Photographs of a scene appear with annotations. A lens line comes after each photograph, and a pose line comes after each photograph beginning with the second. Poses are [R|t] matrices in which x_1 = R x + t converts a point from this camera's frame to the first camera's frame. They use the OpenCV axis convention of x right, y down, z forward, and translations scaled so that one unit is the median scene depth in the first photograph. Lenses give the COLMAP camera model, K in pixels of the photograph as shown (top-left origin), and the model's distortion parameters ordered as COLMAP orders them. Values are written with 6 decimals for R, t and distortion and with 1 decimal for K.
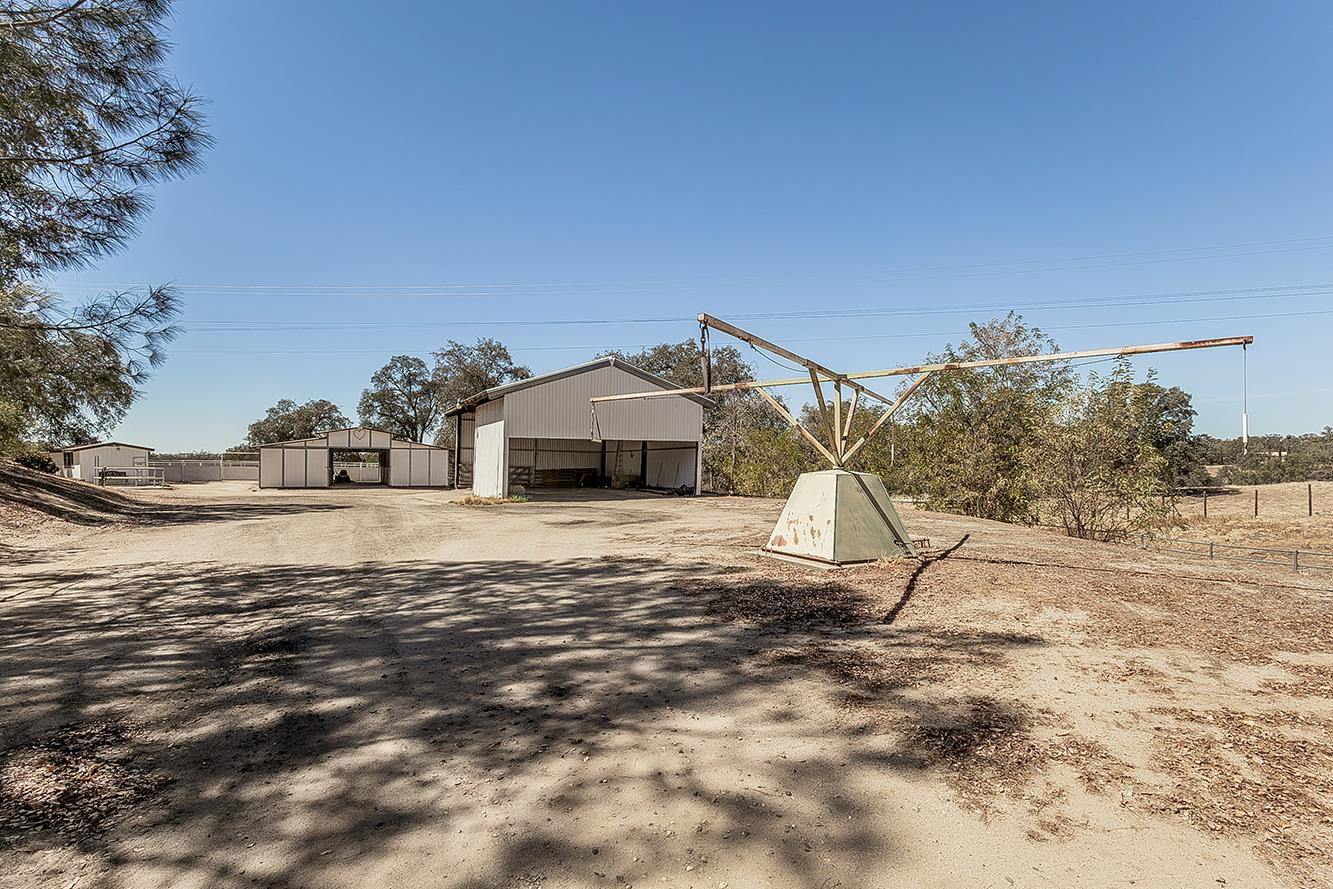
lens RADIAL K [[640.3, 0, 671.1], [0, 640.3, 471.7], [0, 0, 1]] dist [0.021808, -0.000003]
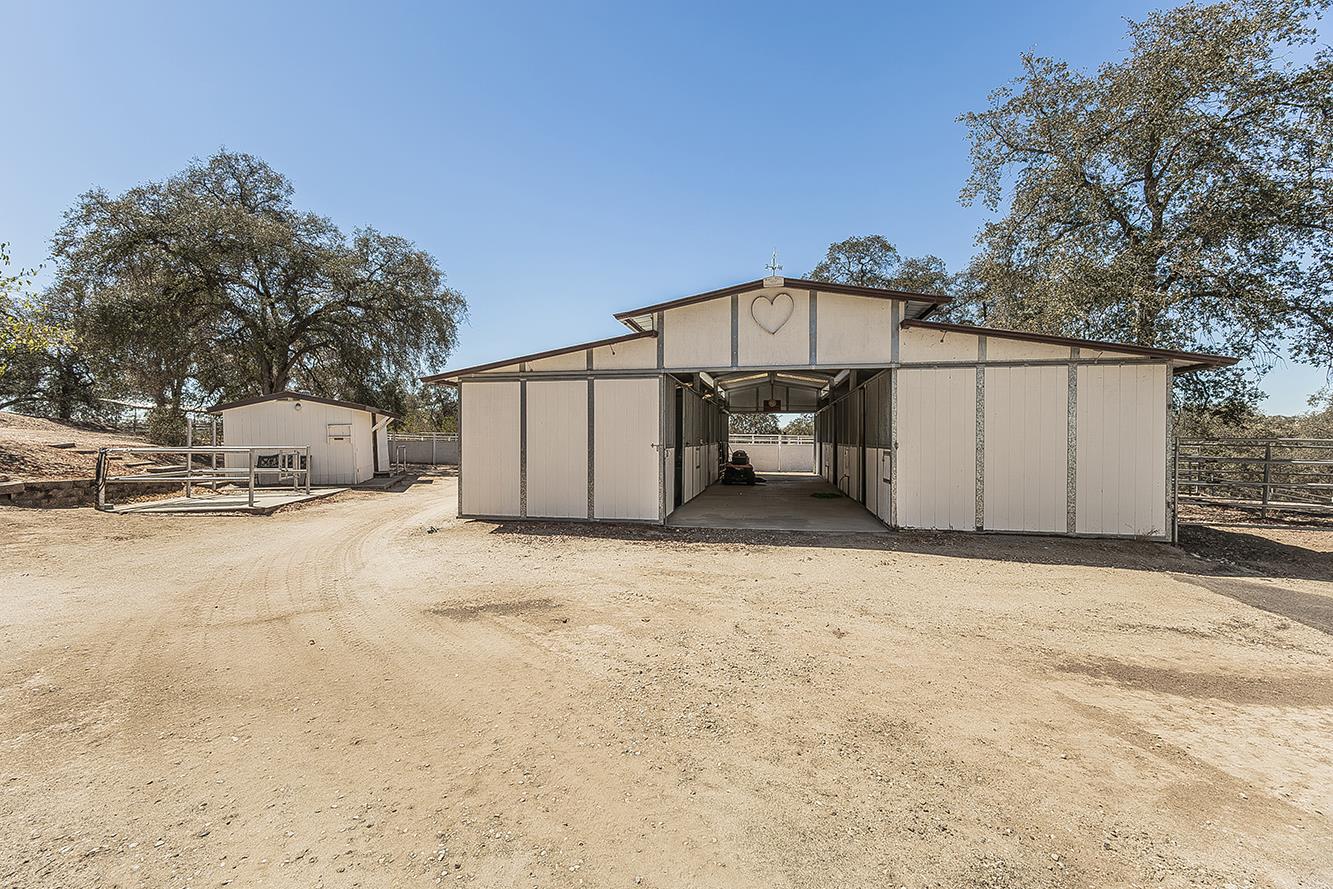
lens RADIAL K [[561.2, 0, 664.5], [0, 561.2, 437.0], [0, 0, 1]] dist [-0.000191, -0.000104]
pose [[0.789715, -0.010231, -0.613389, -0.387207], [-0.005309, 0.999710, -0.023510, -0.005662], [0.613451, 0.021822, 0.789431, 0.811003]]
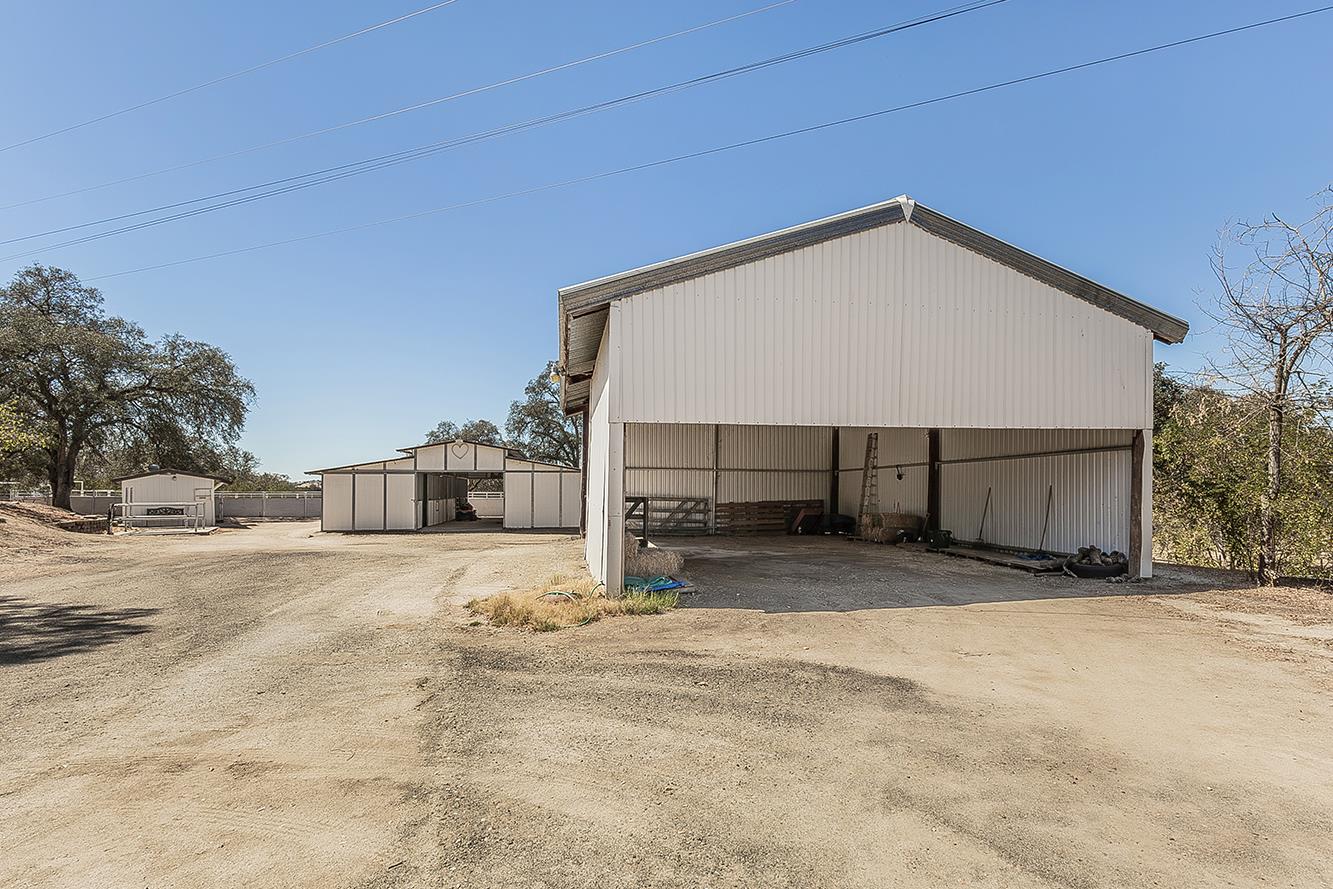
lens RADIAL K [[640.3, 0, 671.1], [0, 640.3, 471.7], [0, 0, 1]] dist [0.021808, -0.000003]
pose [[0.955919, -0.018111, -0.293073, -0.080384], [0.005926, 0.999083, -0.042414, -0.007276], [0.293572, 0.038808, 0.955149, 0.432018]]
